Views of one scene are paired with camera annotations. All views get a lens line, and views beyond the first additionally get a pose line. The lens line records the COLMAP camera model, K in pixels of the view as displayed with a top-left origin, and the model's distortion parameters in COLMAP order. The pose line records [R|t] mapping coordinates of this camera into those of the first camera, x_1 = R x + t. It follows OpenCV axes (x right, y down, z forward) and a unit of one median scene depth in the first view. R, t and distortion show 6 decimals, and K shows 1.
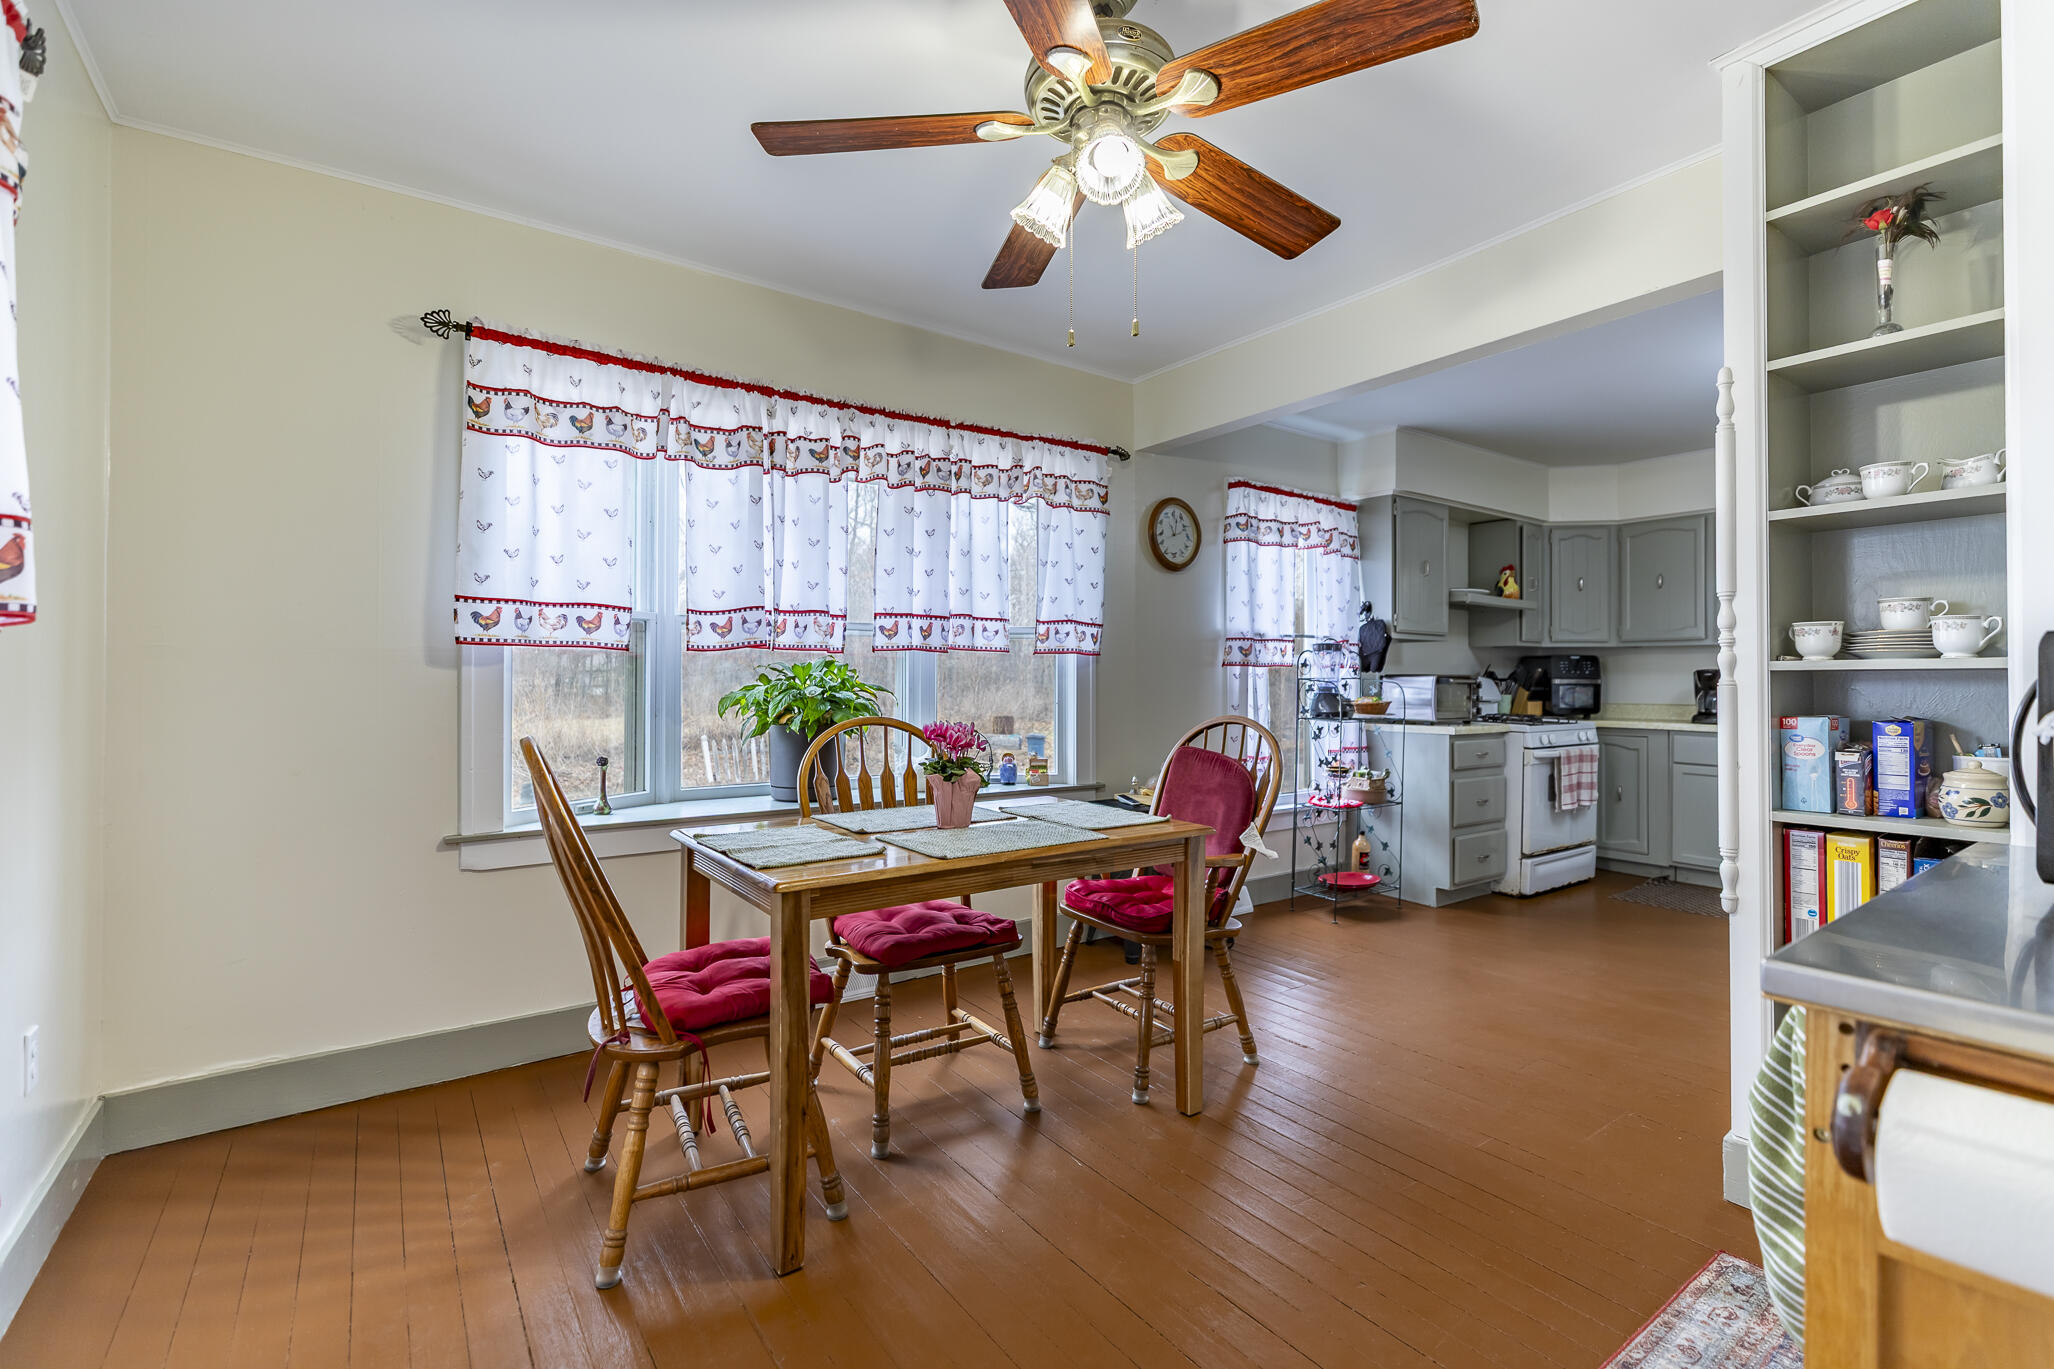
lens RADIAL K [[905.6, 0, 1032.2], [0, 905.6, 672.8], [0, 0, 1]] dist [0.001021, -0.000154]
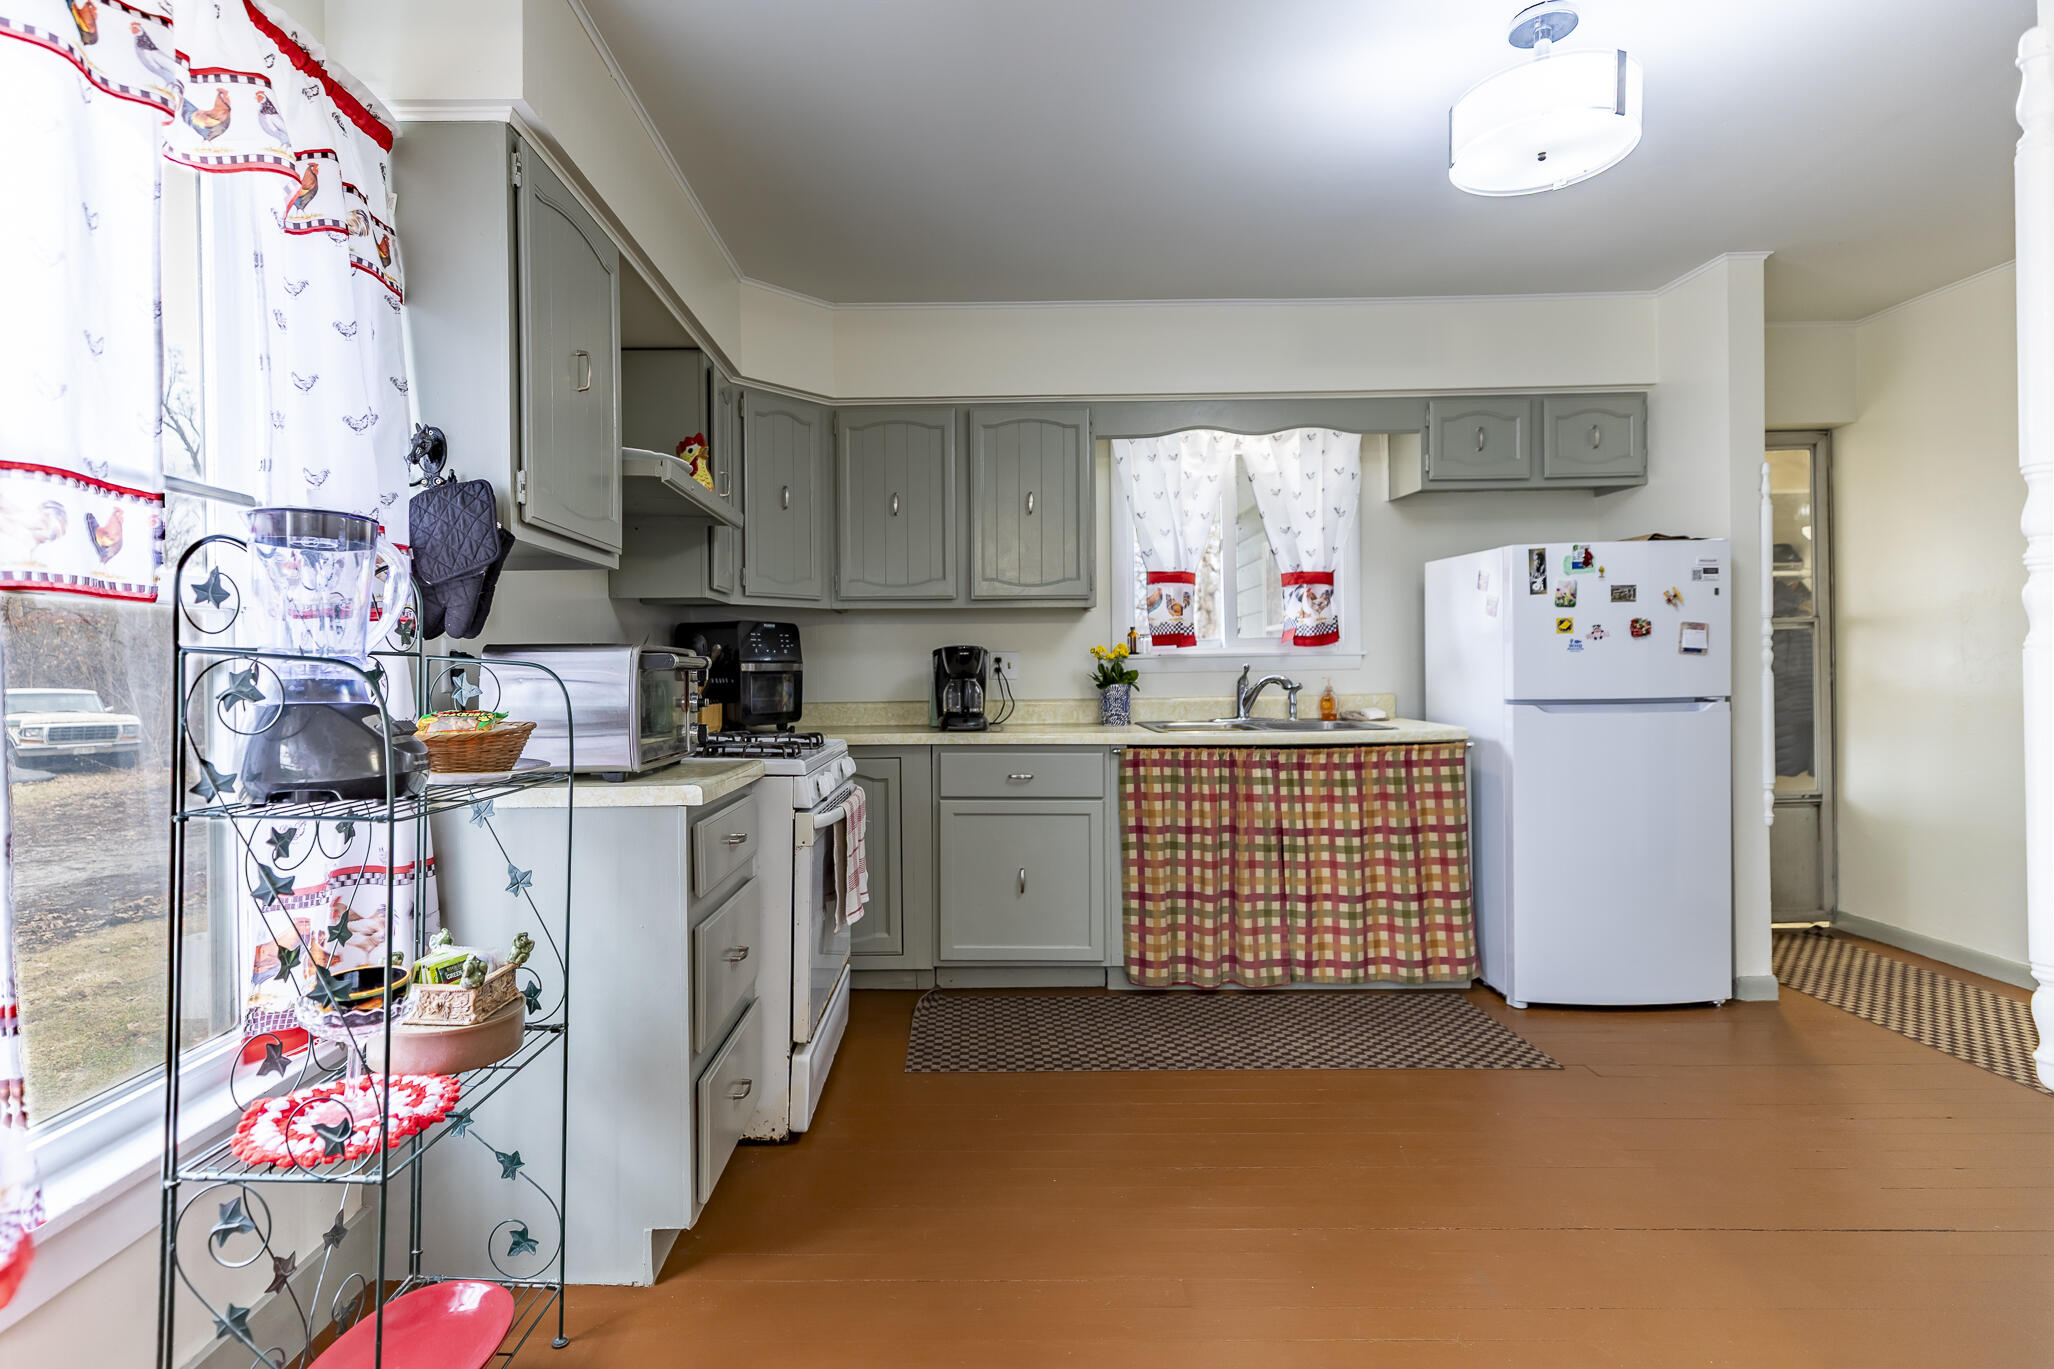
lens RADIAL K [[992.5, 0, 961.2], [0, 992.5, 674.1], [0, 0, 1]] dist [0.003133, 0.000268]
pose [[0.588743, -0.009161, 0.808268, 0.190790], [0.004541, 0.999957, 0.008026, 0.011422], [-0.808308, -0.001055, 0.588759, 0.638139]]
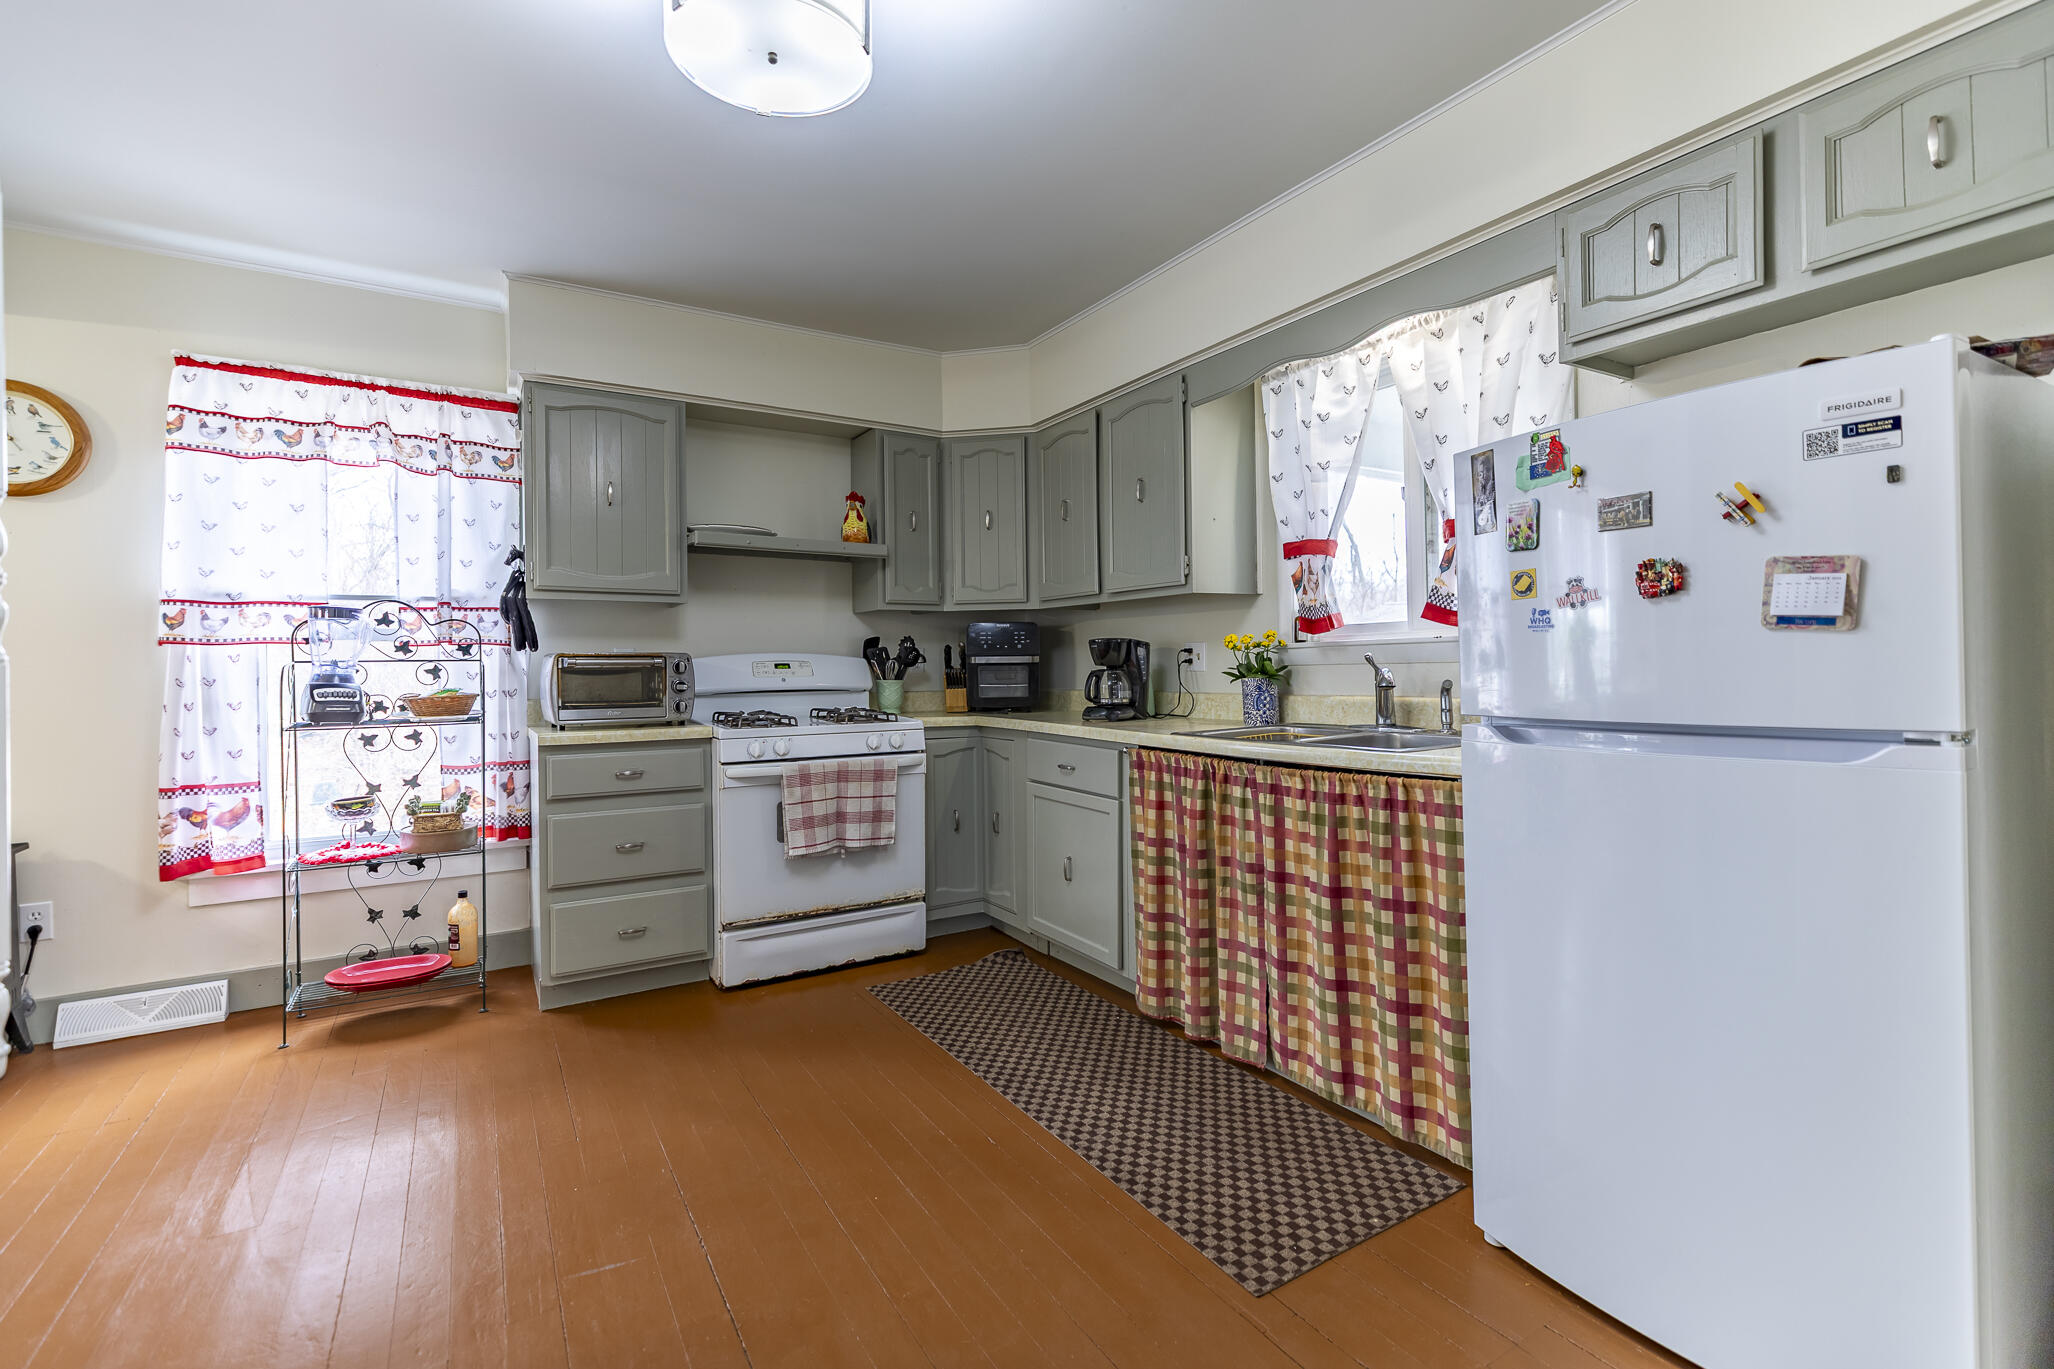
lens RADIAL K [[905.6, 0, 1032.2], [0, 905.6, 672.8], [0, 0, 1]] dist [0.001021, -0.000154]
pose [[0.998141, -0.013065, -0.059524, 0.803865], [0.014031, 0.999776, 0.015845, 0.010831], [0.059304, -0.016651, 0.998101, 0.360376]]
